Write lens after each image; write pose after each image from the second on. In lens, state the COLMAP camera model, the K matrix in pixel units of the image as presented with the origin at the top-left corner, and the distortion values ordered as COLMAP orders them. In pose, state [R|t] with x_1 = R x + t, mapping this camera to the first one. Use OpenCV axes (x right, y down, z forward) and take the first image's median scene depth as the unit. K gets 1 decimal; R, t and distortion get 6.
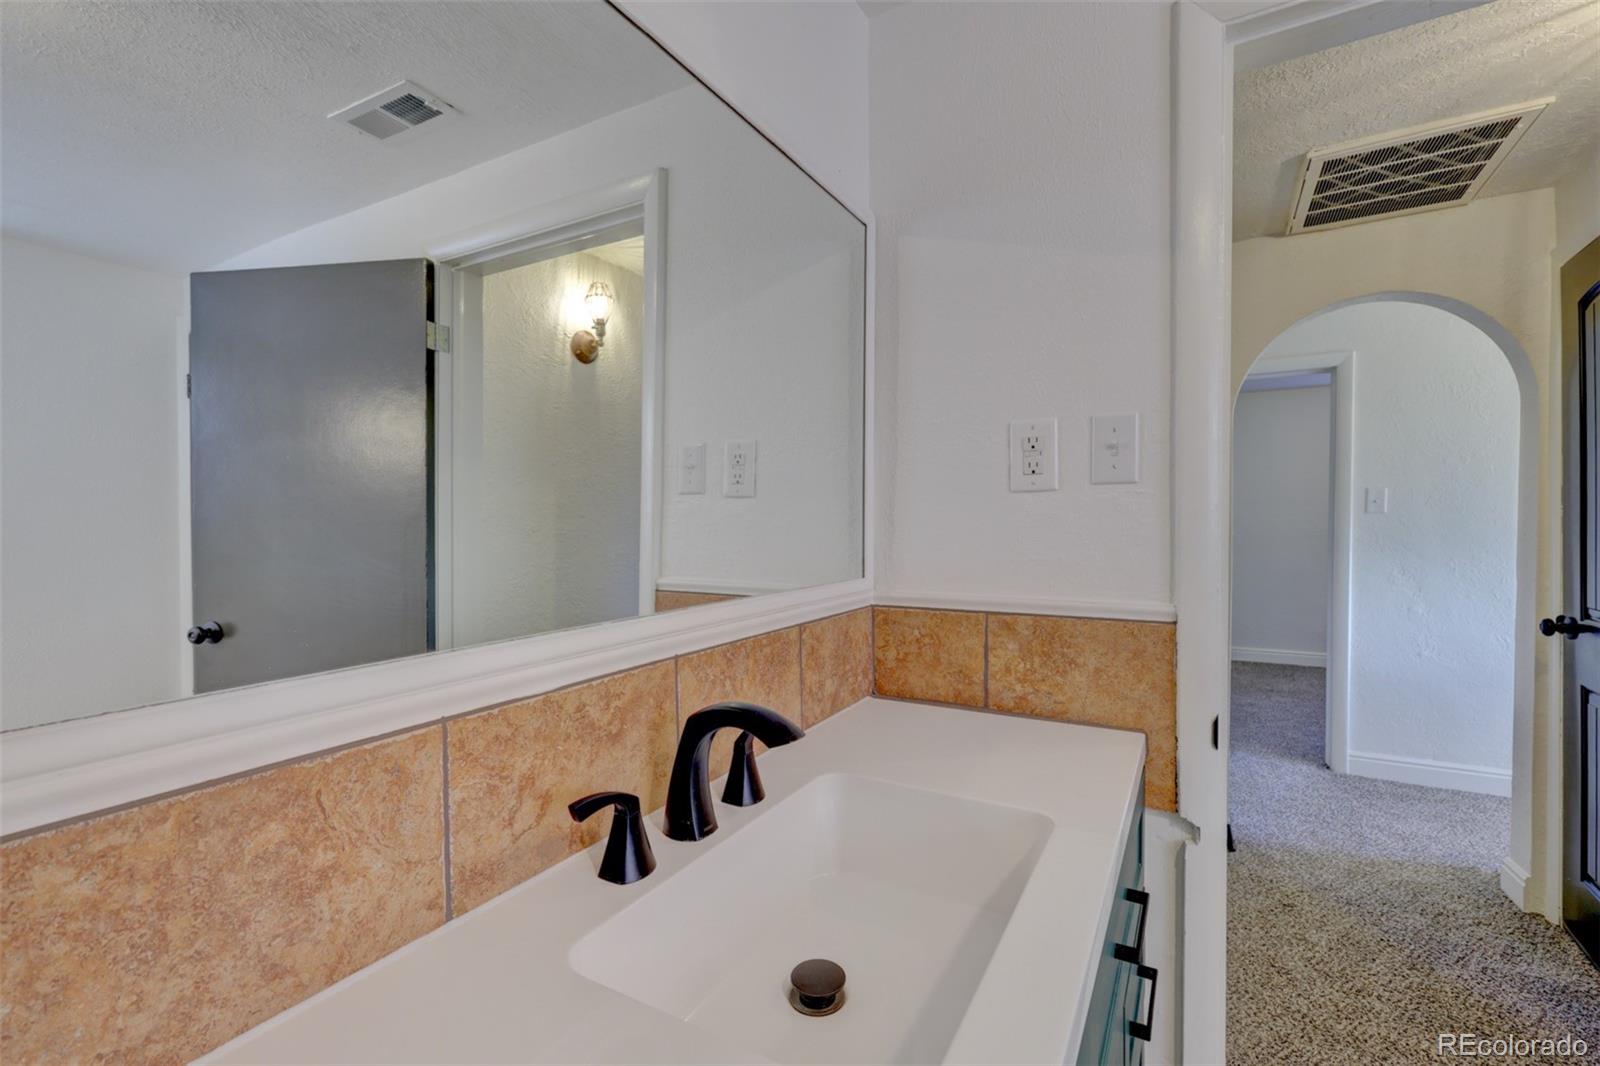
lens RADIAL K [[694.4, 0, 799.9], [0, 694.4, 527.4], [0, 0, 1]] dist [0.003781, 0.002161]
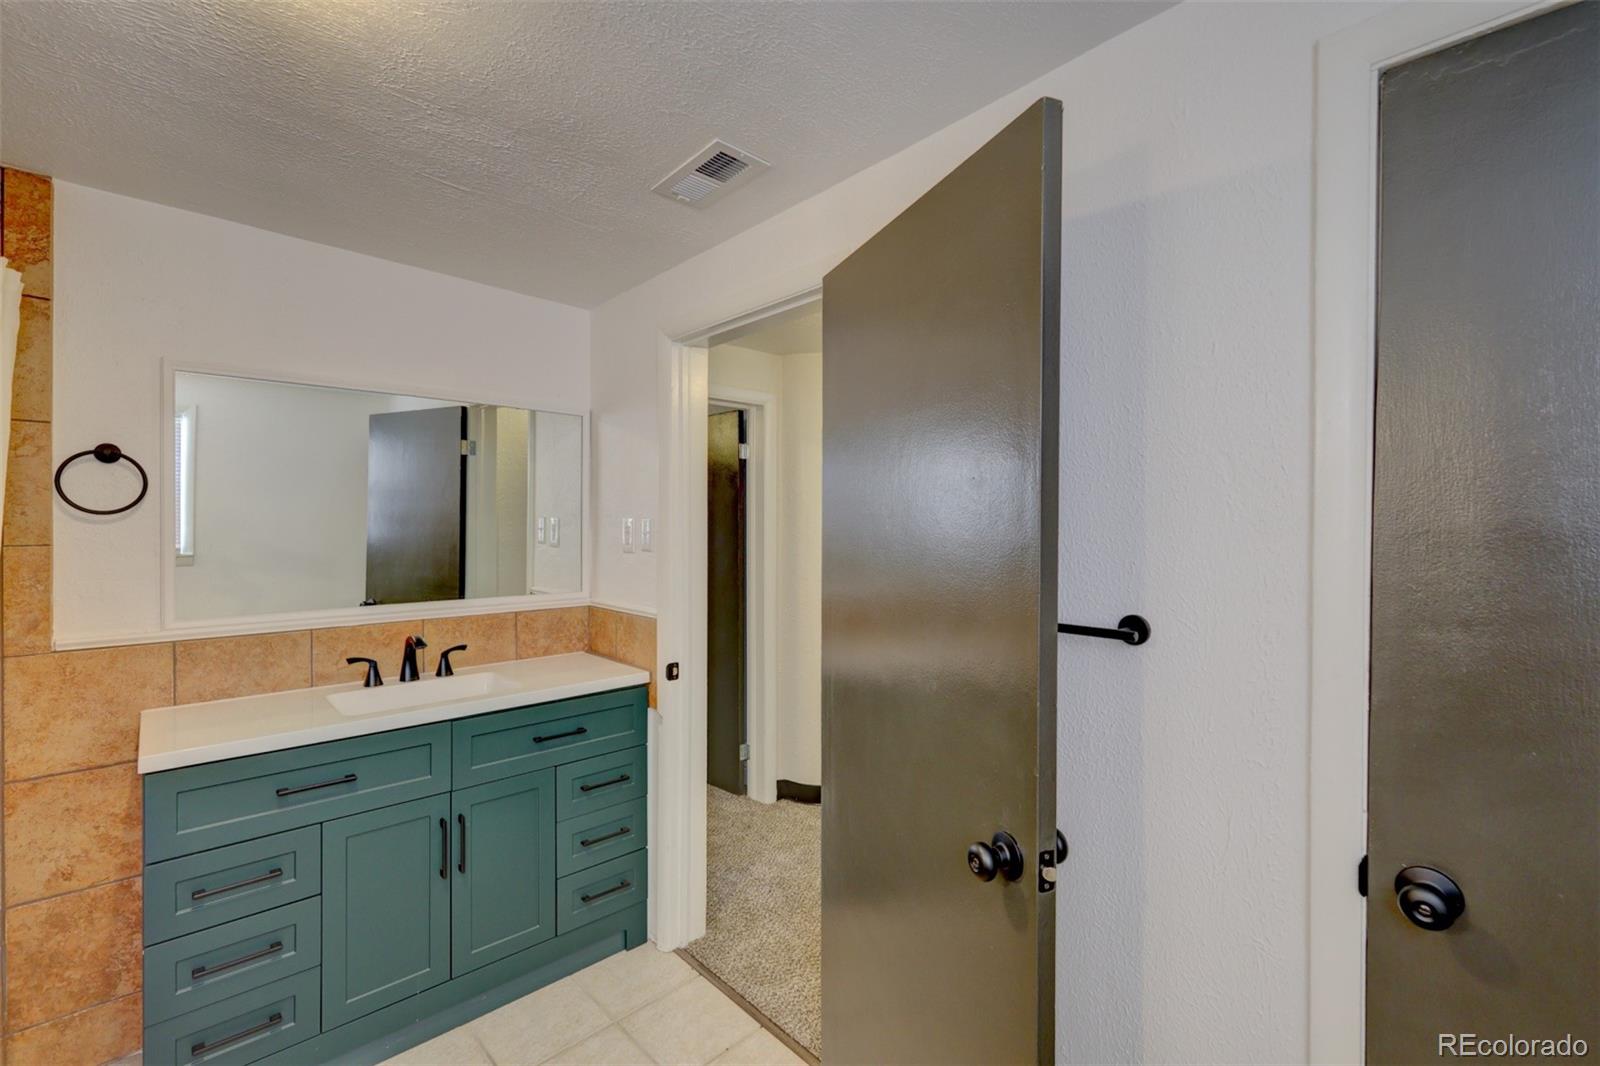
lens RADIAL K [[694.4, 0, 801.3], [0, 694.4, 521.2], [0, 0, 1]] dist [0.003781, 0.002161]
pose [[0.960461, 0.009983, -0.278235, 2.281944], [-0.013473, 0.999853, -0.010632, -0.215362], [0.278088, 0.013961, 0.960454, -1.366776]]
